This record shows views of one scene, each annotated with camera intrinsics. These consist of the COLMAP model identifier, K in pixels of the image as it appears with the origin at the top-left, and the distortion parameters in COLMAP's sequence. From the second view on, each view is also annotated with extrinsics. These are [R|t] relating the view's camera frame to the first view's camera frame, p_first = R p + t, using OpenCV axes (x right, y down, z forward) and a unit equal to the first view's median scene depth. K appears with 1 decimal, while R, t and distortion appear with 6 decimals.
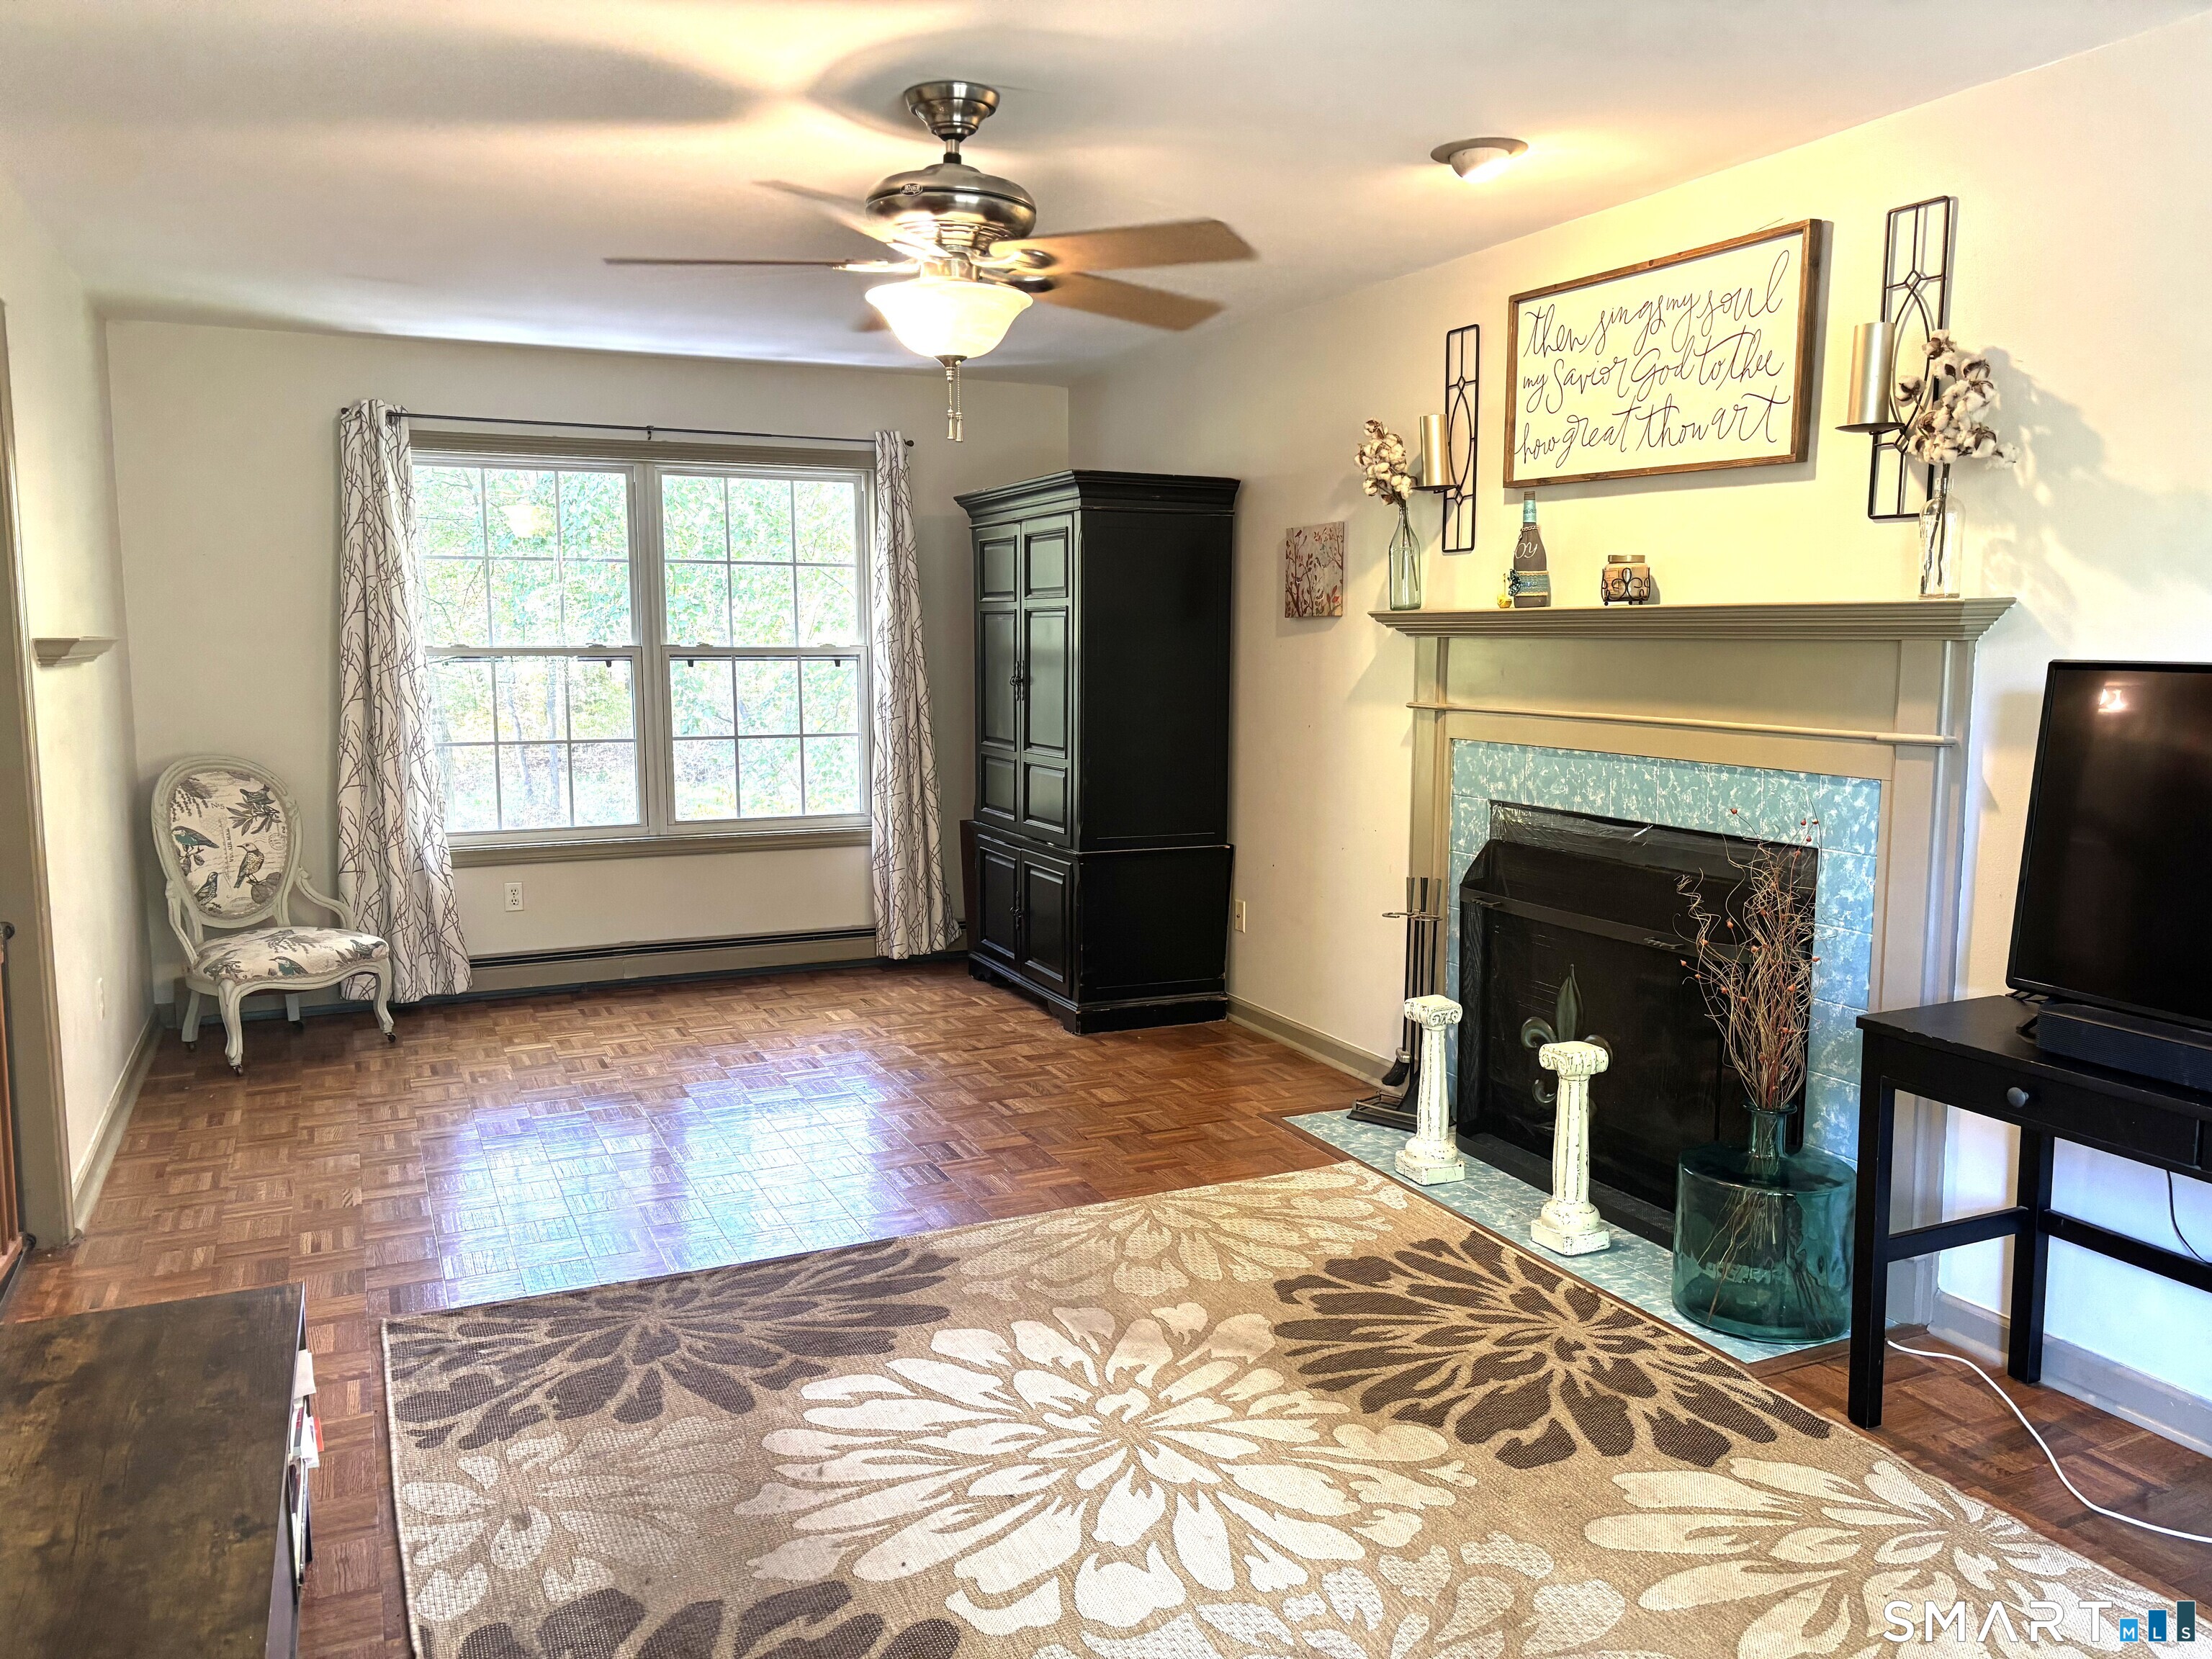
lens RADIAL K [[1690.1, 0, 1117.7], [0, 1690.1, 813.3], [0, 0, 1]] dist [0.039876, -0.000382]
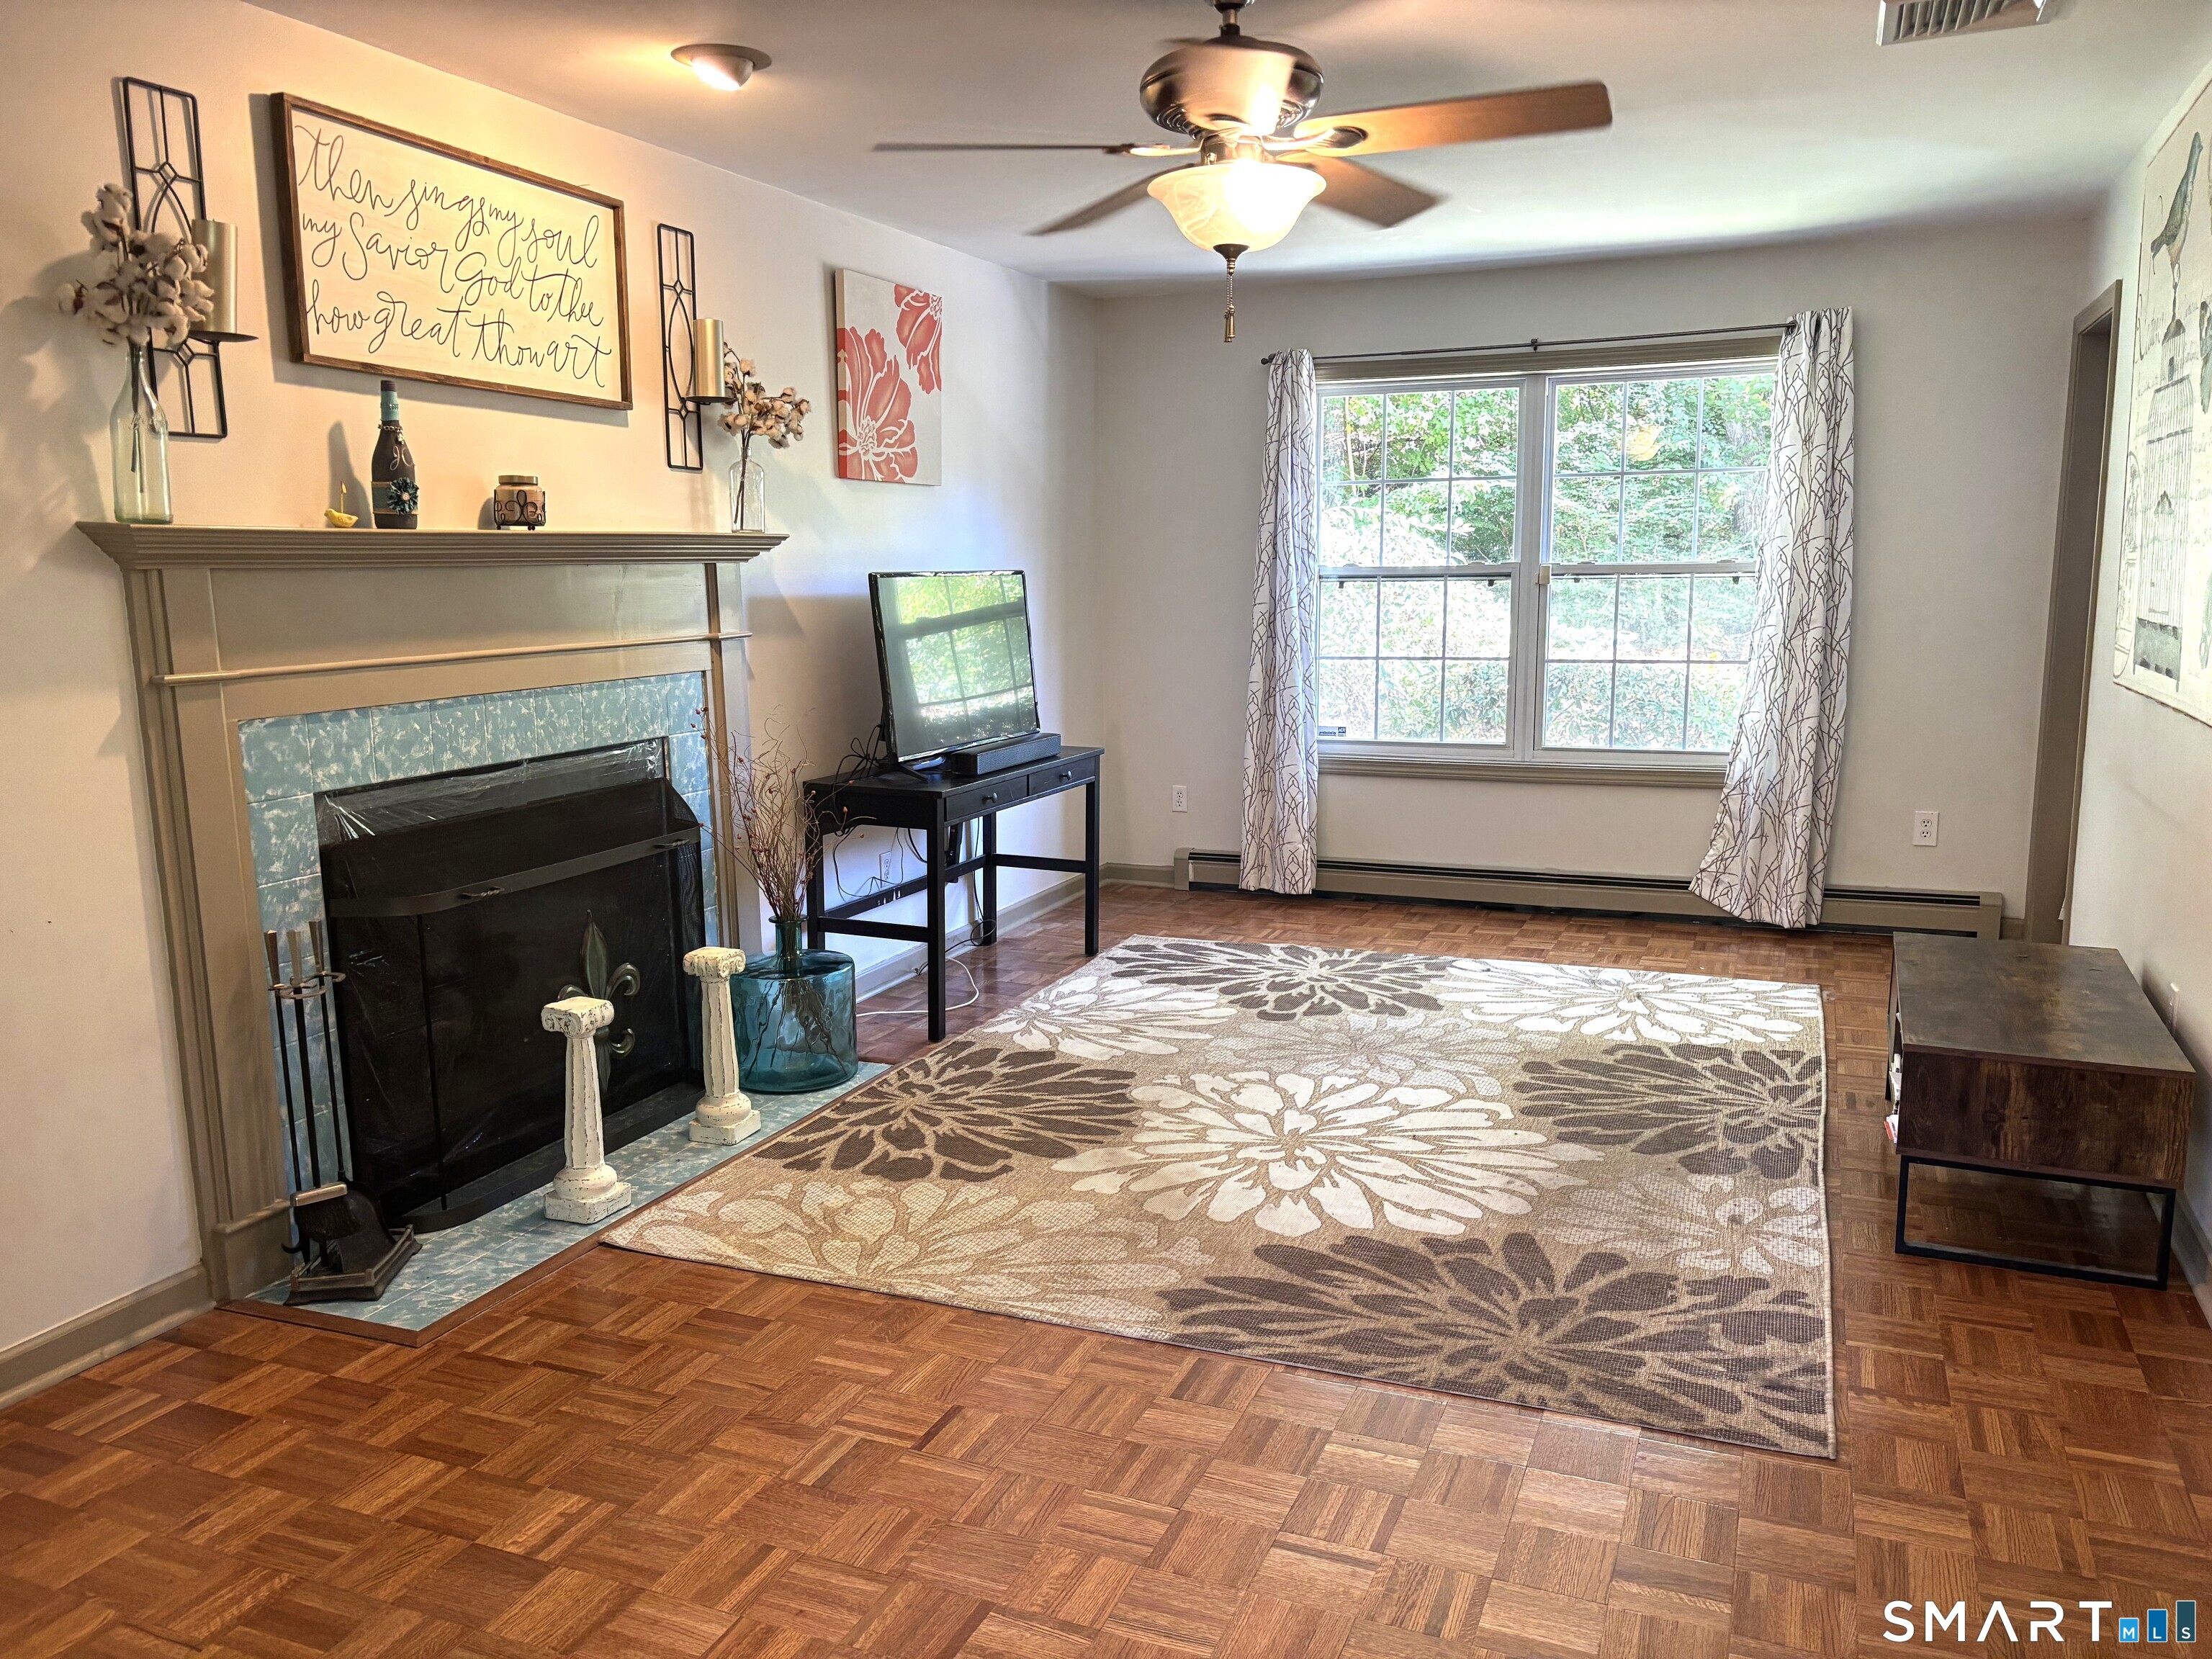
lens RADIAL K [[1663.7, 0, 1102.0], [0, 1663.7, 844.1], [0, 0, 1]] dist [0.003441, 0.007048]
pose [[-0.673250, -0.112307, 0.730836, -0.740699], [0.099712, 0.965580, 0.240235, -0.174437], [-0.732661, 0.234611, -0.638879, 1.689988]]
